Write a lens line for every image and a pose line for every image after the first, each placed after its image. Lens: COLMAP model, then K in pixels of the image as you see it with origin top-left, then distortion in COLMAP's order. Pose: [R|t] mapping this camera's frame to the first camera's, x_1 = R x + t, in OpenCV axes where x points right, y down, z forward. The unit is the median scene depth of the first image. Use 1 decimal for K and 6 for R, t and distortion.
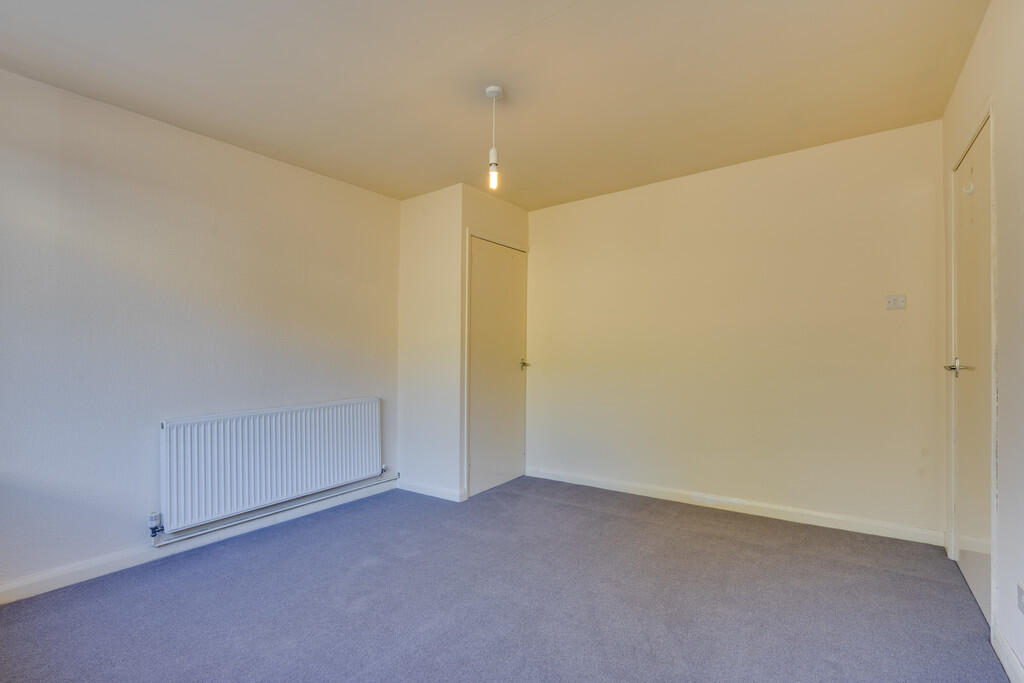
lens RADIAL K [[468.2, 0, 512.9], [0, 468.2, 366.1], [0, 0, 1]] dist [0.000555, 0.000135]
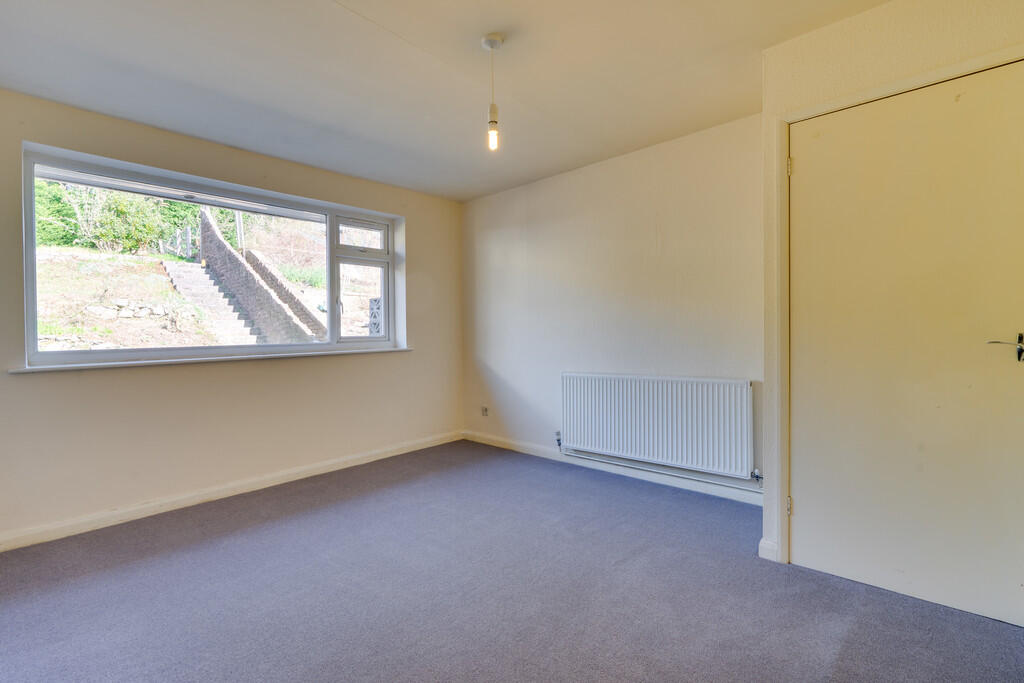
lens RADIAL K [[461.2, 0, 512.0], [0, 461.2, 341.5], [0, 0, 1]] dist [0.000469, 0.005410]
pose [[-0.127146, 0.037602, -0.991171, 0.602249], [0.003879, 0.999292, 0.037413, -0.032618], [0.991876, 0.000913, -0.127202, 0.821510]]
